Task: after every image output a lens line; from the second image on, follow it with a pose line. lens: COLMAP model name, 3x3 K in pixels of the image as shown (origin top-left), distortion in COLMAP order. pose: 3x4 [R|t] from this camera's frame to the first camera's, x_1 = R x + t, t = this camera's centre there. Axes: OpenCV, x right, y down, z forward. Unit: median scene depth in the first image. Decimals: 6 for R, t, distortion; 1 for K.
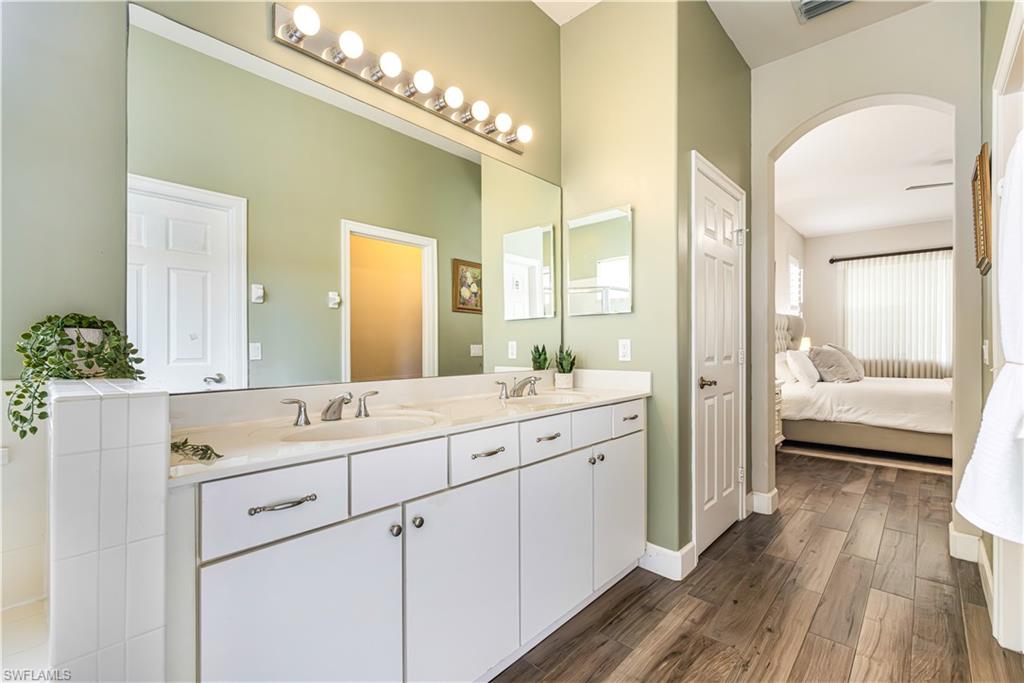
lens RADIAL K [[444.2, 0, 513.4], [0, 444.2, 343.9], [0, 0, 1]] dist [-0.000223, 0.000124]
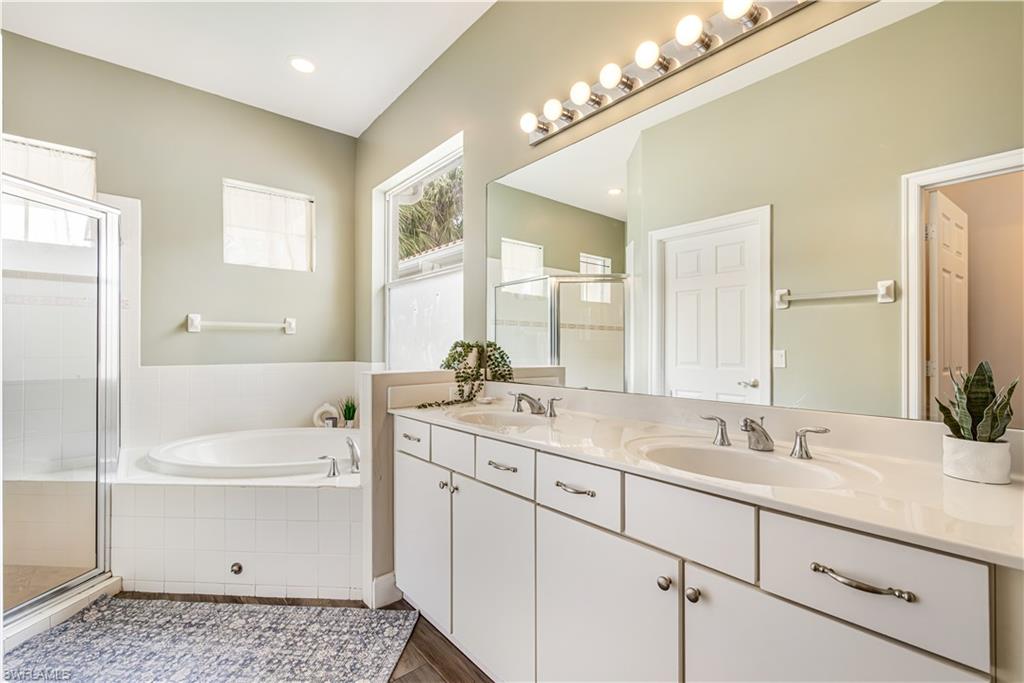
lens RADIAL K [[444.2, 0, 513.4], [0, 444.2, 343.9], [0, 0, 1]] dist [-0.000223, 0.000124]
pose [[-0.115991, -0.005571, -0.993235, 0.453496], [0.007961, 0.999947, -0.006539, -0.013783], [0.993218, -0.008665, -0.115941, 0.544235]]
